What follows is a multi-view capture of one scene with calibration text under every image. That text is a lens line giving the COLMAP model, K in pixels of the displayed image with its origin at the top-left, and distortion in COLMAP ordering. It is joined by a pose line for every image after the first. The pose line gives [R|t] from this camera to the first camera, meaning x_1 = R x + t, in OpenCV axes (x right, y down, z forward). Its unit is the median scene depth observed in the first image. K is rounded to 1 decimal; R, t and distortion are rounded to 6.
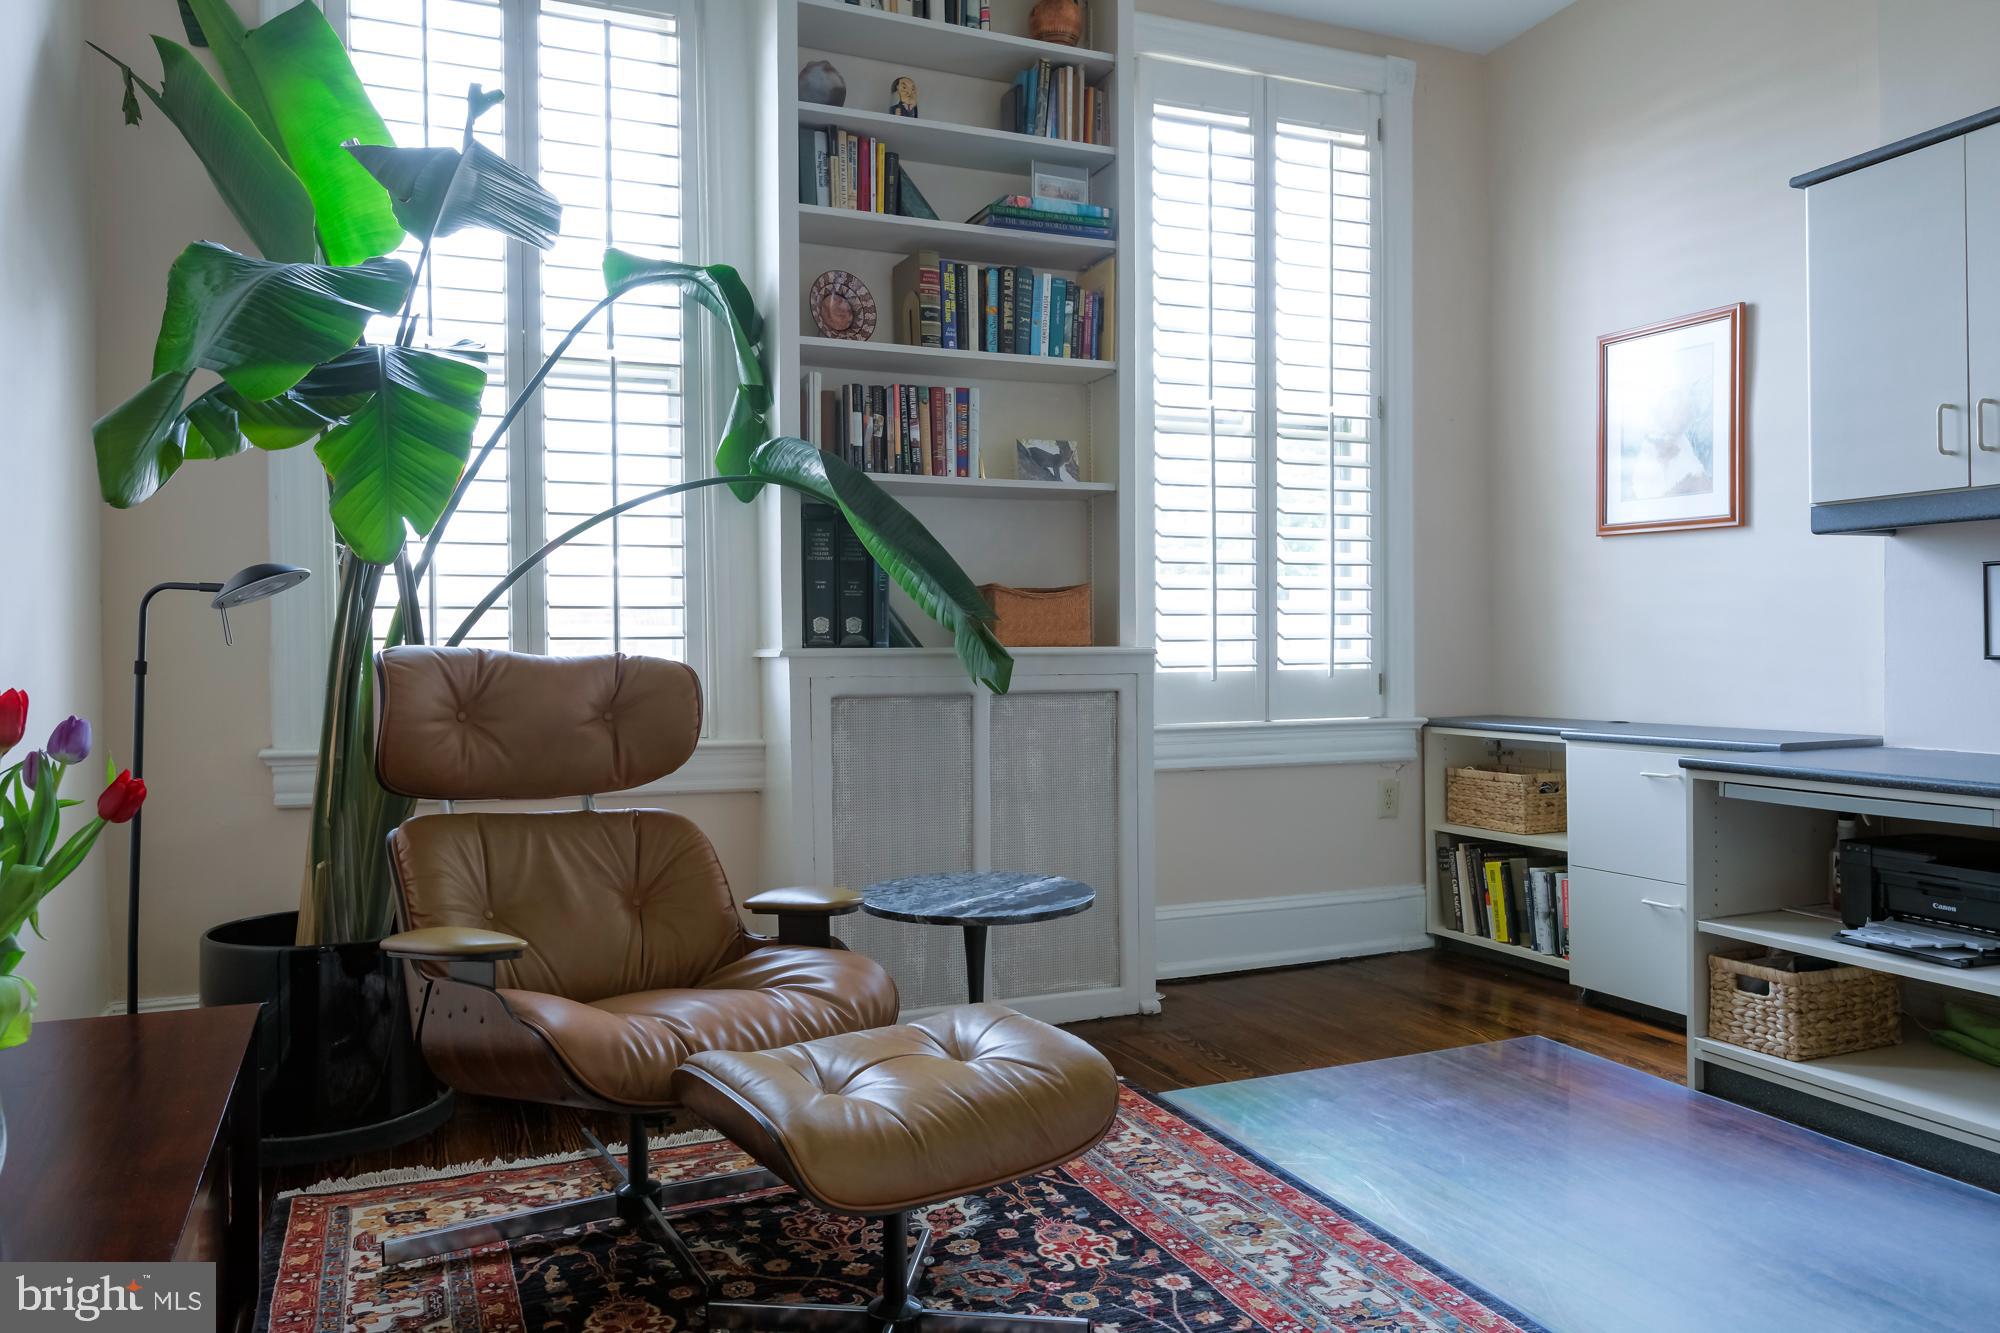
lens RADIAL K [[1418.1, 0, 998.5], [0, 1418.1, 662.9], [0, 0, 1]] dist [-0.005608, -0.003501]
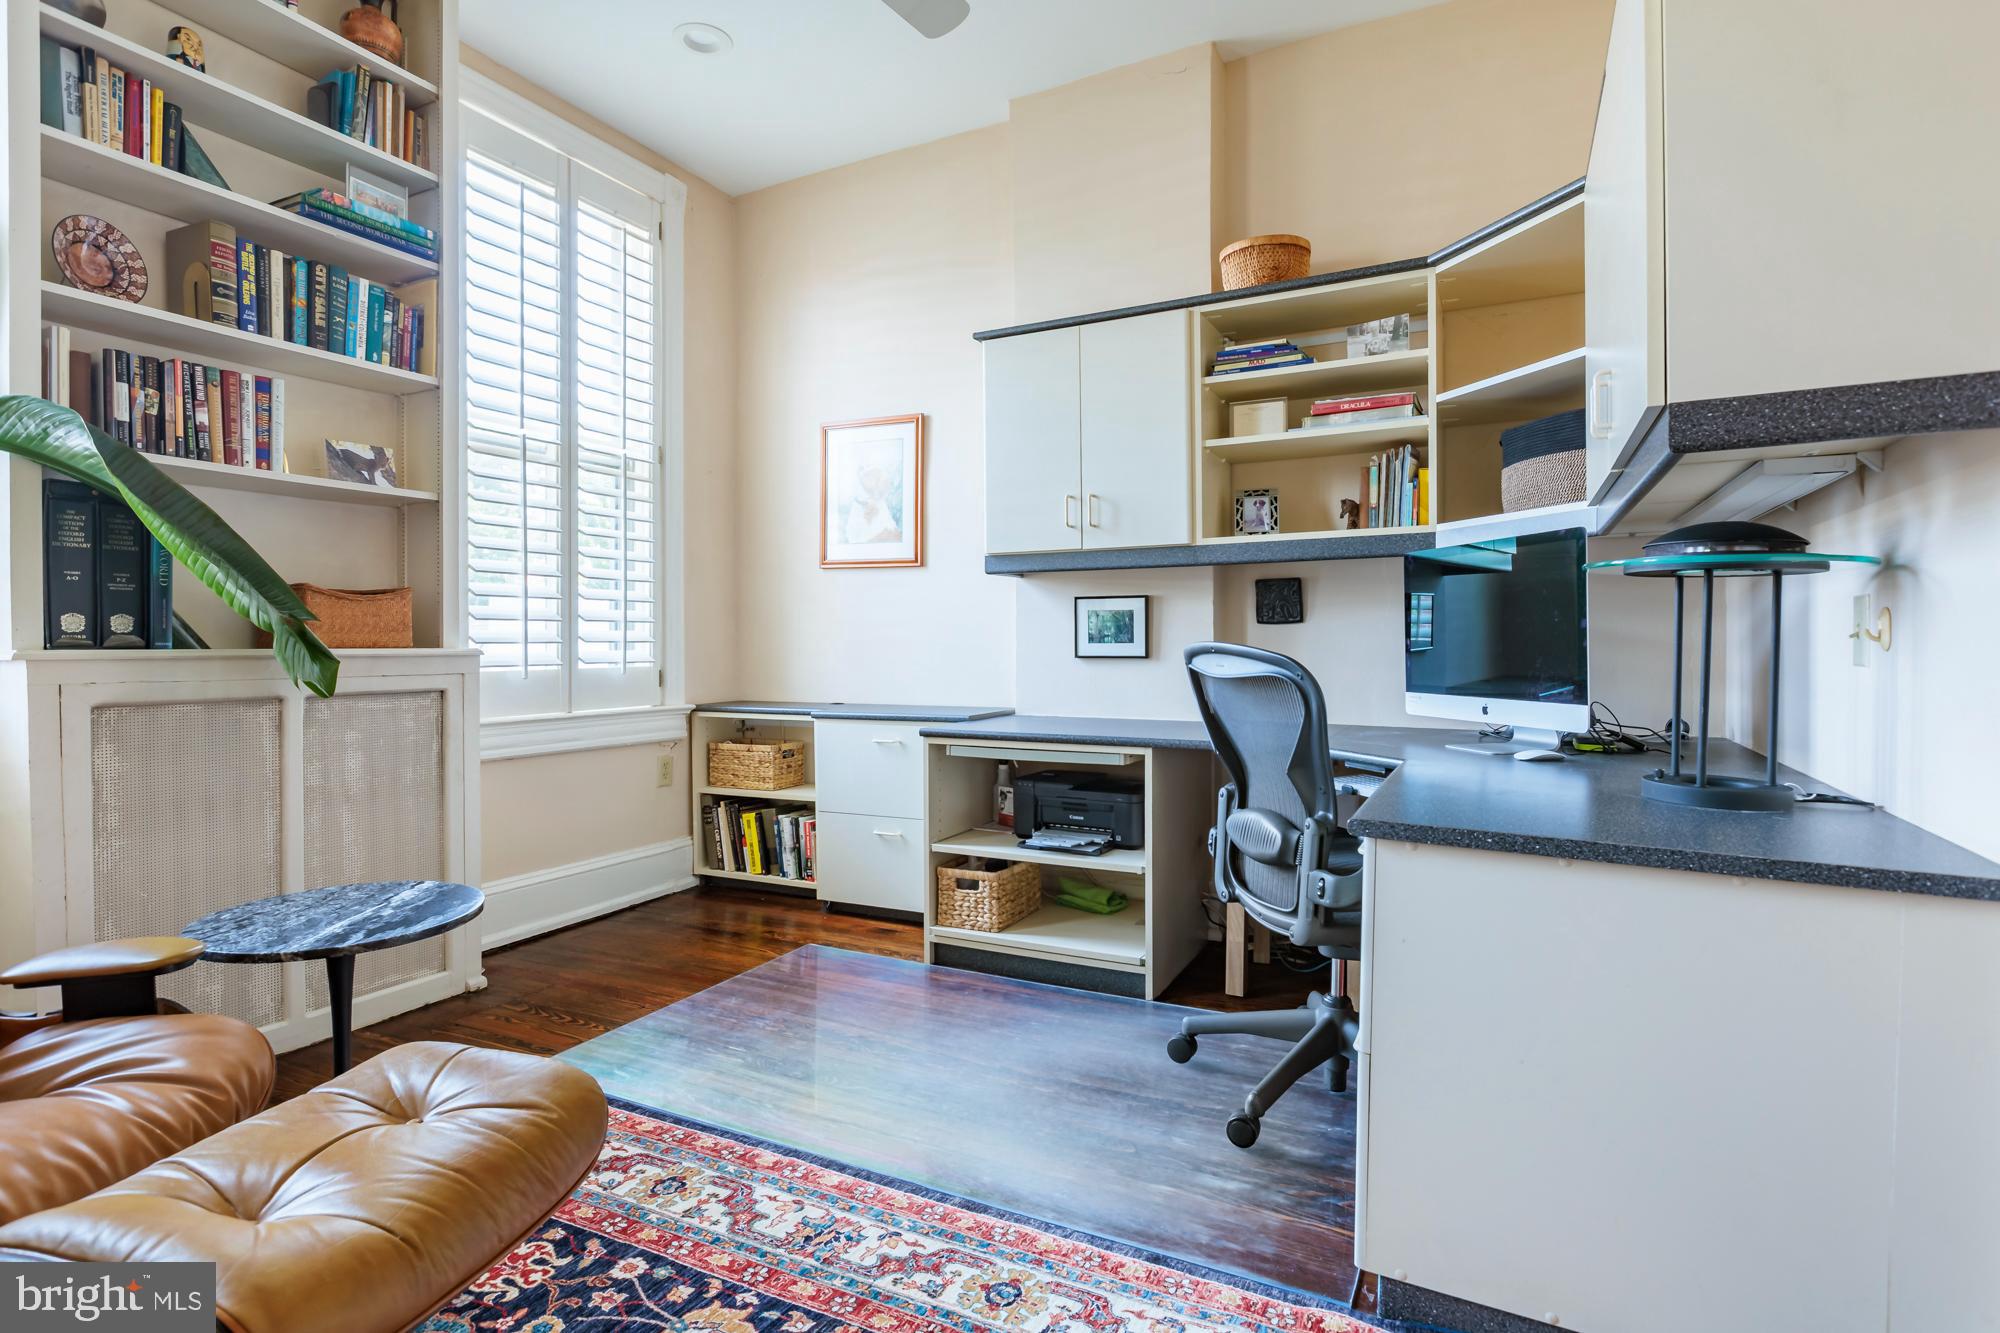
lens RADIAL K [[1002.6, 0, 1006.4], [0, 1002.6, 654.3], [0, 0, 1]] dist [-0.006161, -0.001778]
pose [[0.753806, -0.001553, 0.657095, -0.093295], [0.003666, 0.999992, -0.001841, -0.004323], [-0.657087, 0.003797, 0.753805, 0.172804]]
